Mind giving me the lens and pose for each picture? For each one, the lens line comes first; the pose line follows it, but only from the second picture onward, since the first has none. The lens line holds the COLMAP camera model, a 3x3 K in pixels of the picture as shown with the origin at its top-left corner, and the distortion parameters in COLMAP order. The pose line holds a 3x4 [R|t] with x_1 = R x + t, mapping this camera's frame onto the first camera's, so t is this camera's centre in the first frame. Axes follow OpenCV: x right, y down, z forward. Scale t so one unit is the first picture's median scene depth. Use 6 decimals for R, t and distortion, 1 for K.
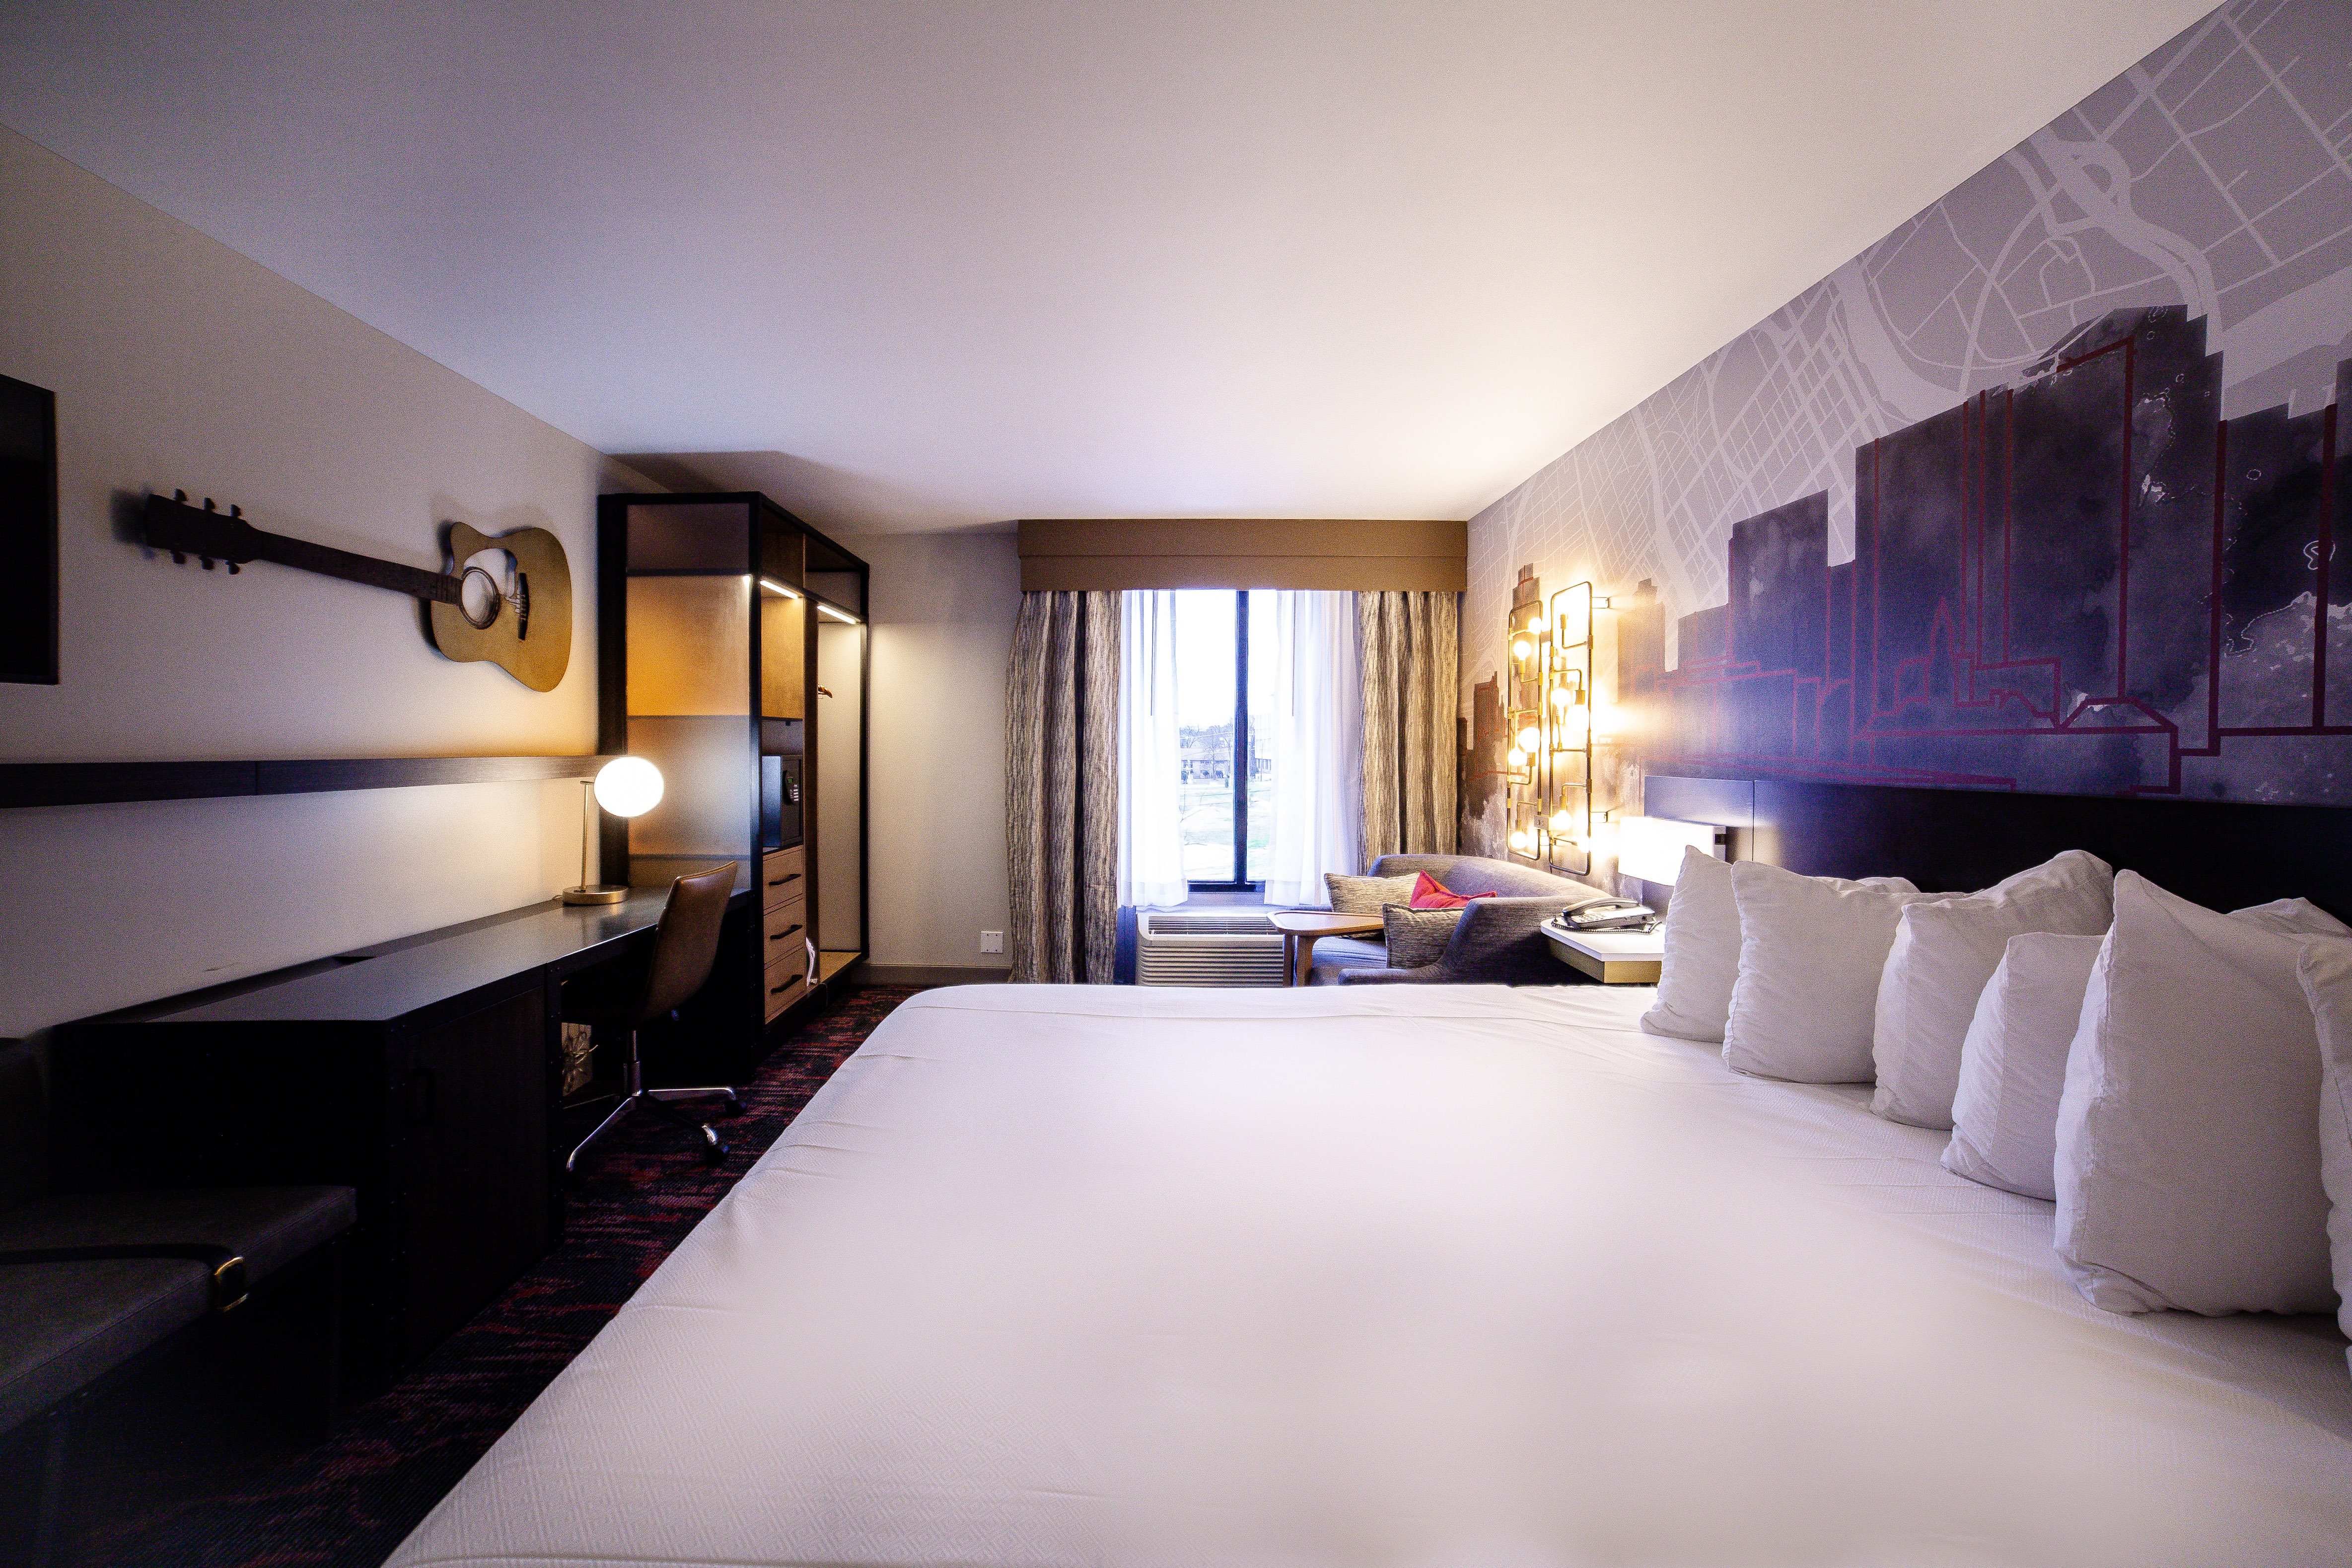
lens RADIAL K [[952.8, 0, 1165.8], [0, 952.8, 760.7], [0, 0, 1]] dist [-0.026820, 0.019309]
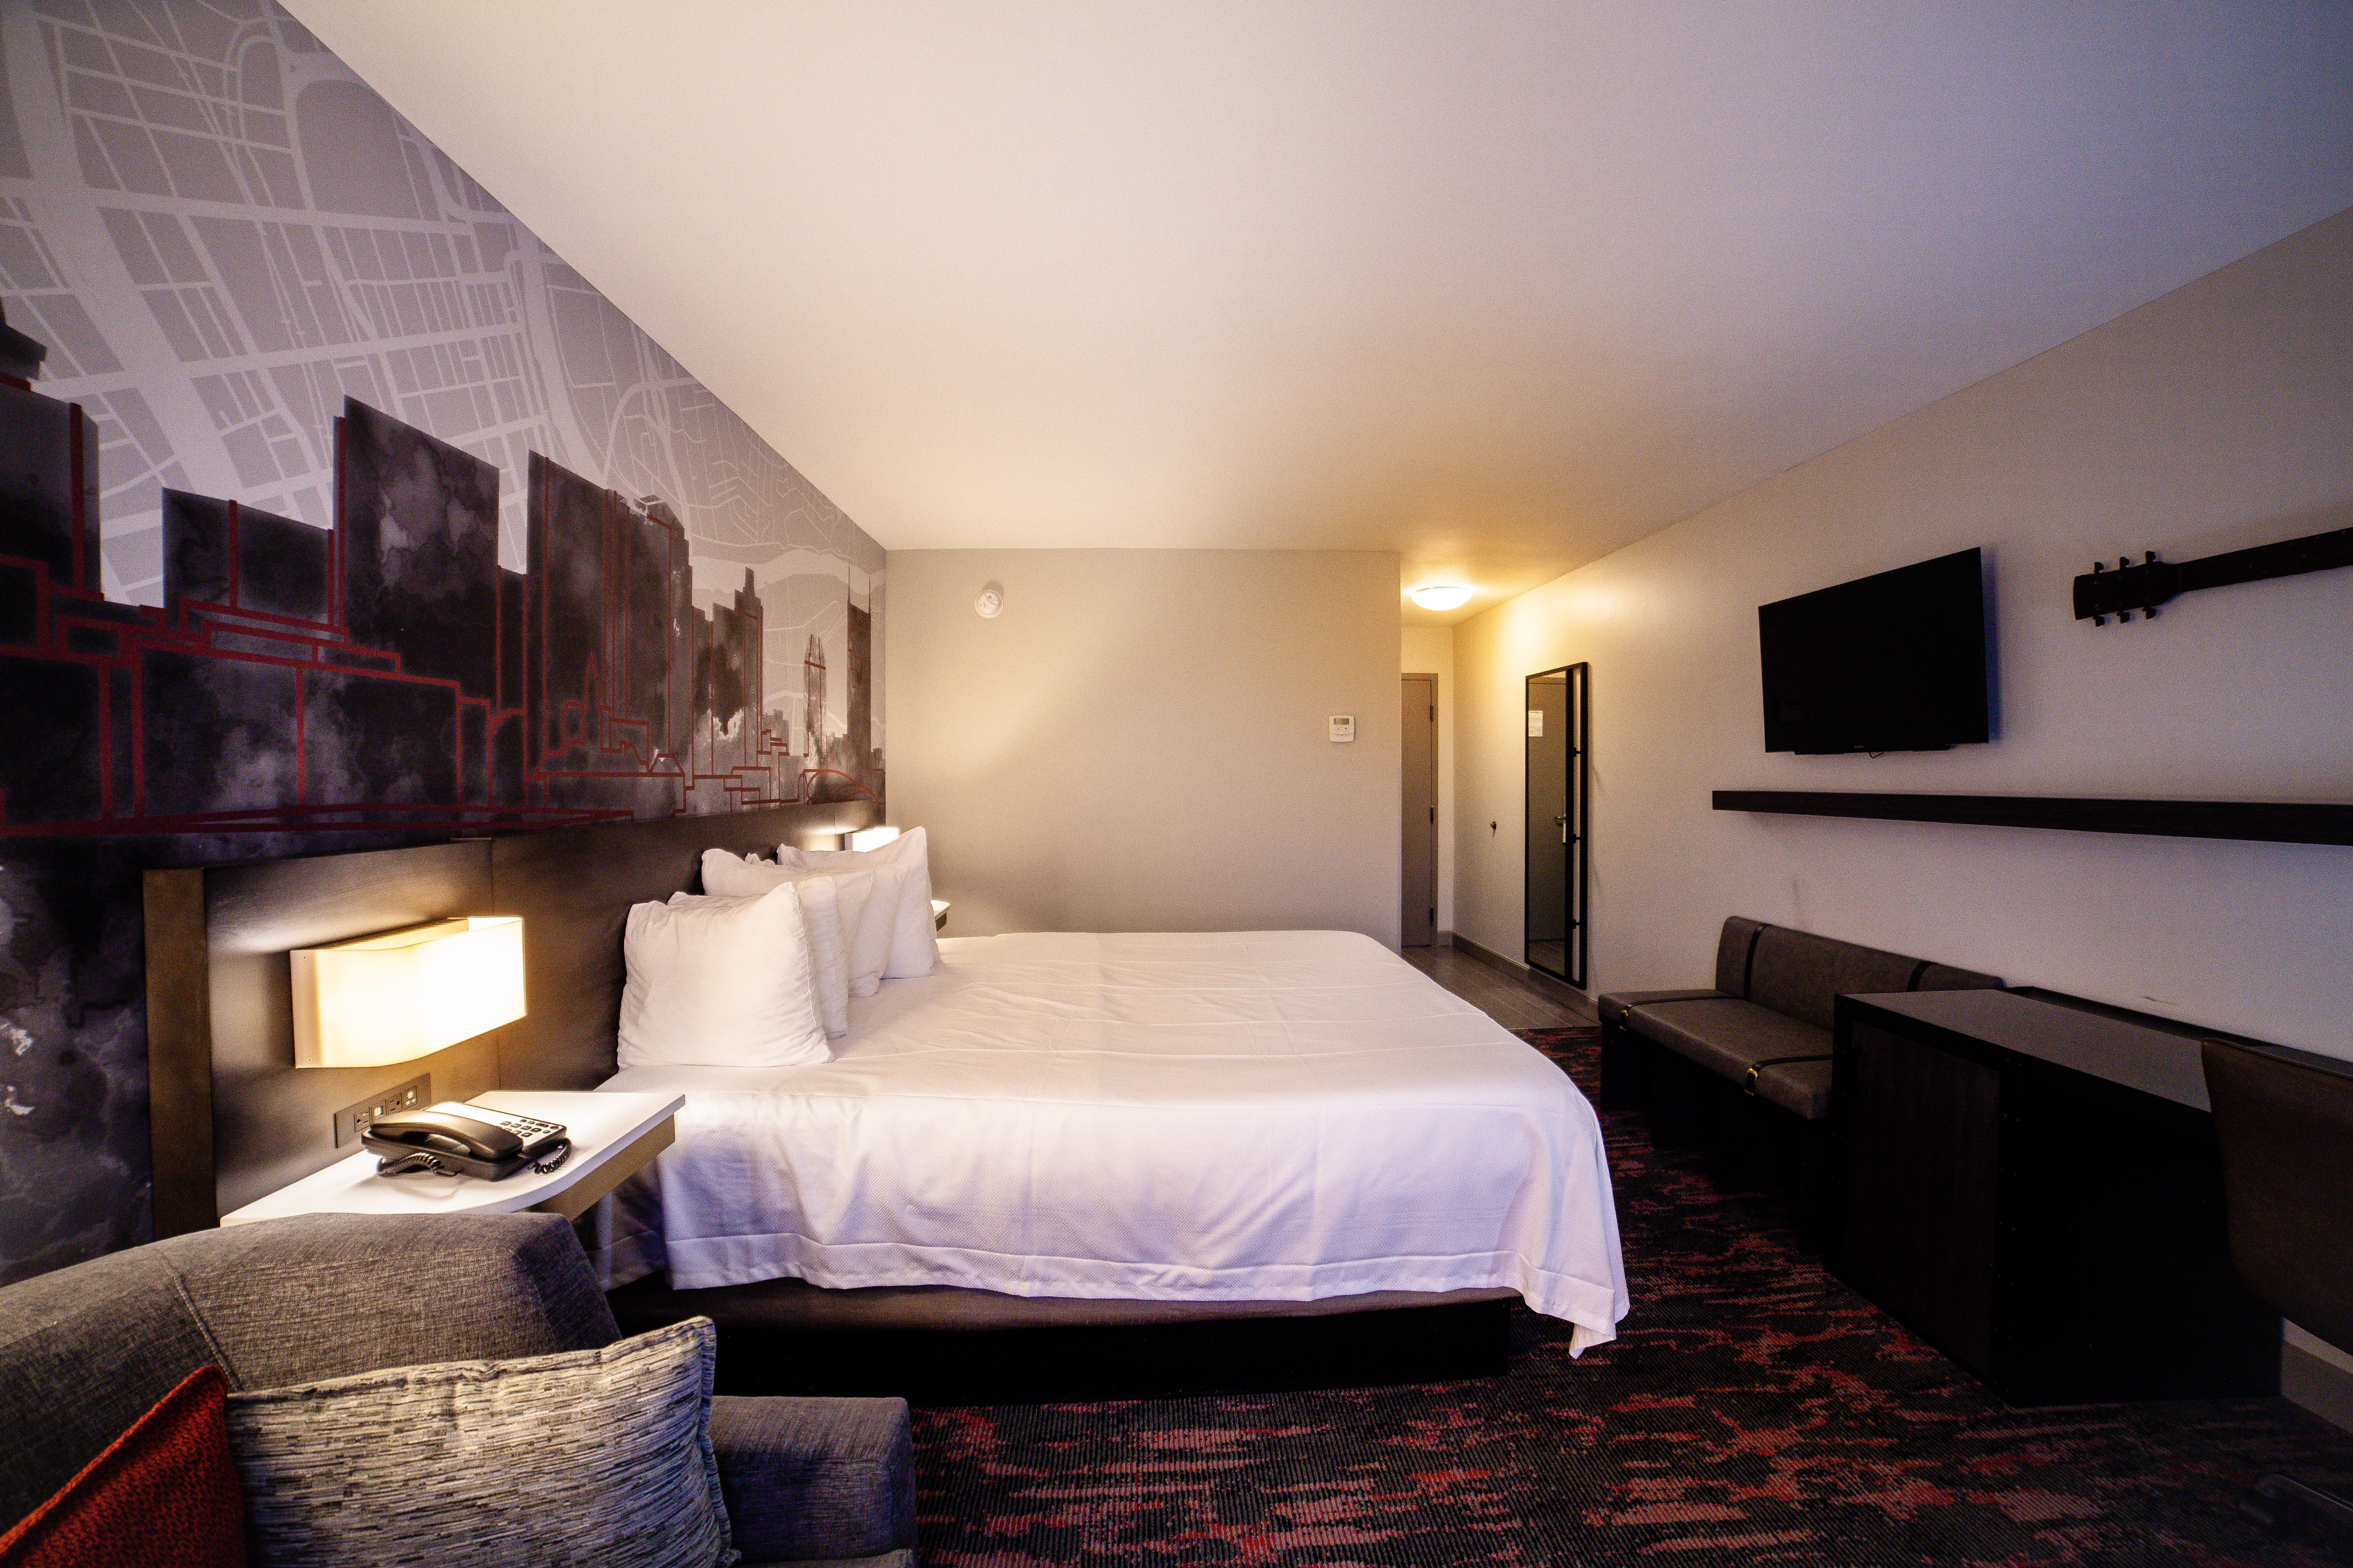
lens RADIAL K [[943.3, 0, 1189.6], [0, 943.3, 790.7], [0, 0, 1]] dist [-0.093818, 0.026829]
pose [[-0.999605, 0.008259, -0.026854, 0.154895], [0.007356, 0.999410, 0.033548, -0.039840], [0.027115, 0.033337, -0.999076, 2.020025]]
